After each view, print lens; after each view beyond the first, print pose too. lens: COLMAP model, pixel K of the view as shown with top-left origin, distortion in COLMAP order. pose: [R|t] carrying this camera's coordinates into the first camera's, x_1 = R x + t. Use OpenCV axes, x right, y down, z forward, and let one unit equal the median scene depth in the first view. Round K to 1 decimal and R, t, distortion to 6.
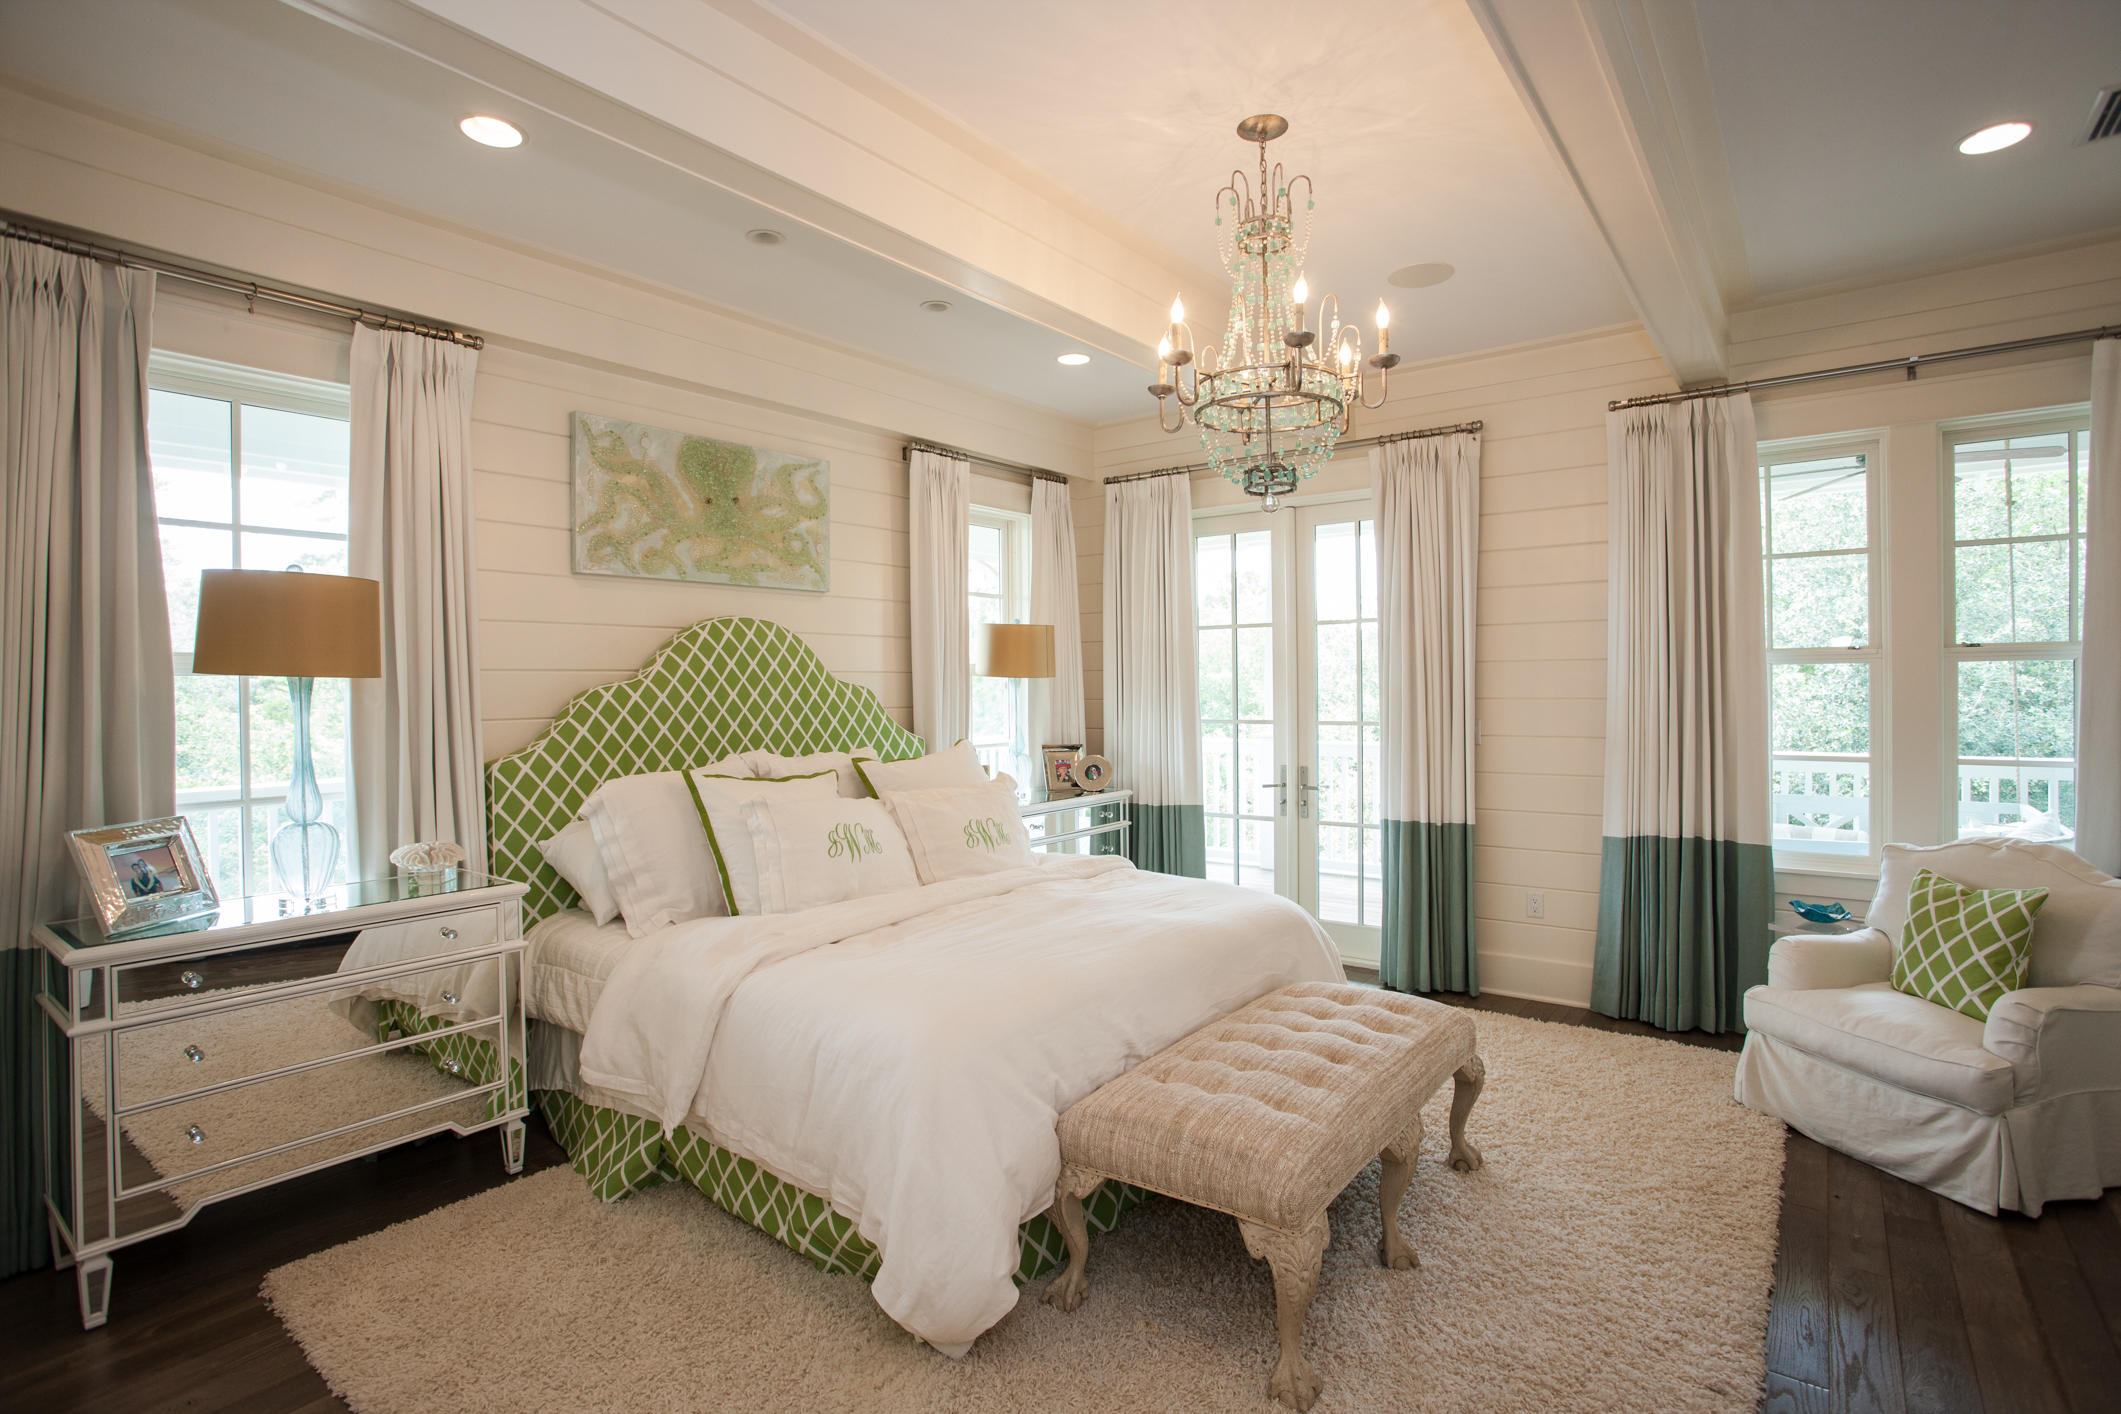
lens RADIAL K [[1062.3, 0, 1059.6], [0, 1062.3, 696.5], [0, 0, 1]] dist [-0.010928, 0.008471]
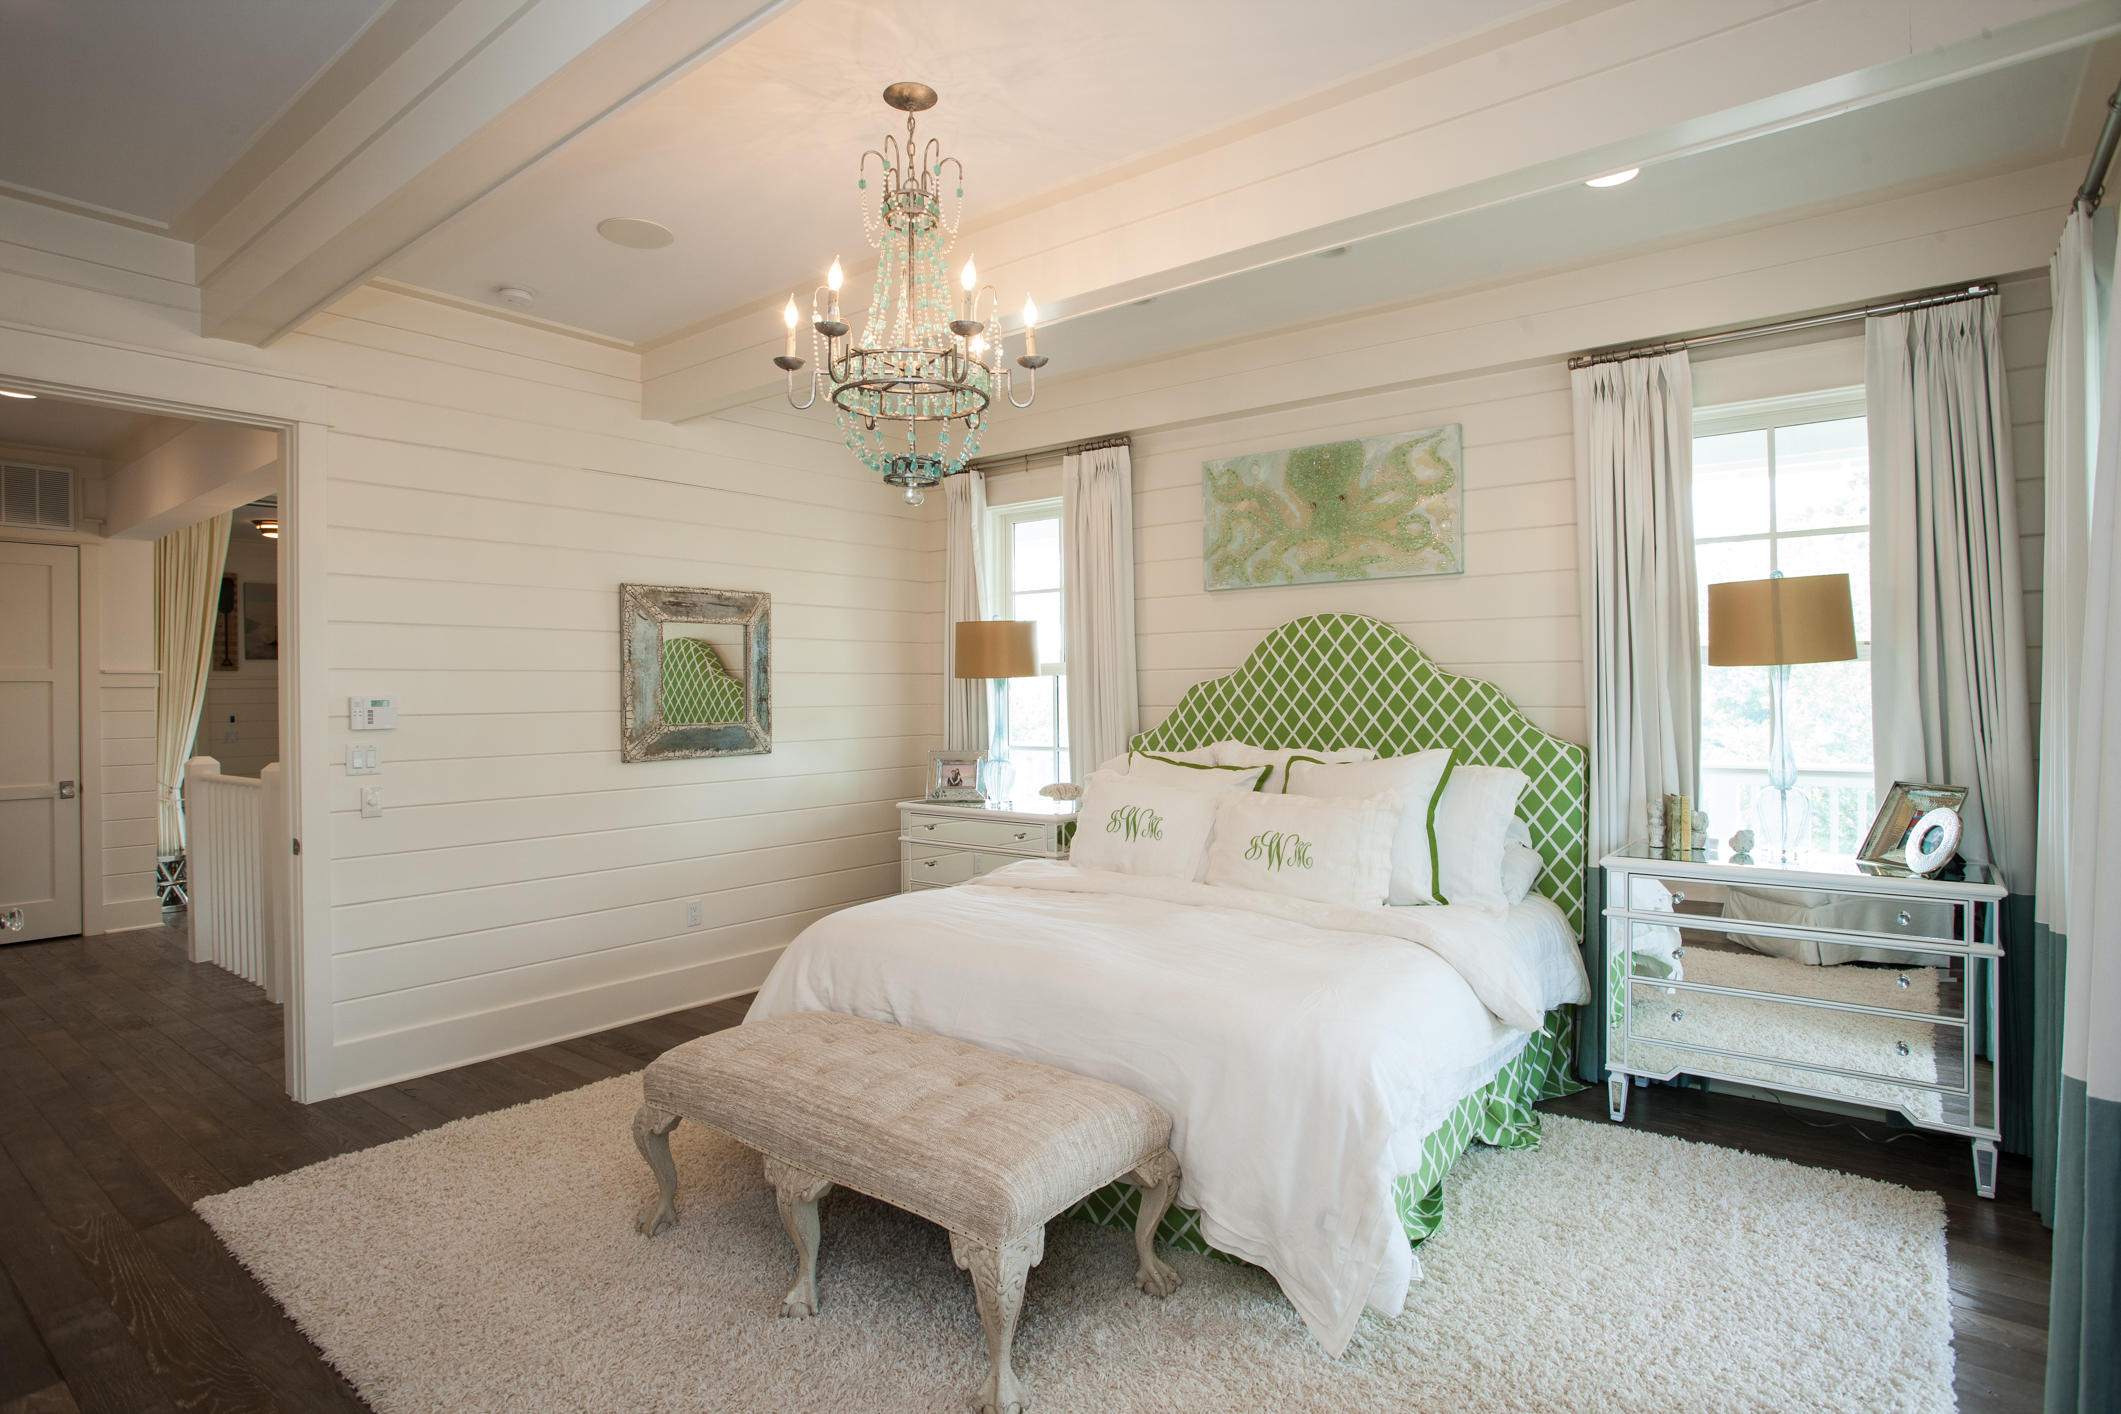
lens RADIAL K [[1167.3, 0, 1078.8], [0, 1167.3, 670.8], [0, 0, 1]] dist [0.049057, 0.000093]
pose [[0.023955, -0.003419, -0.999707, 0.835678], [0.002652, 0.999991, -0.003357, -0.016637], [0.999710, -0.002570, 0.023964, 0.743500]]
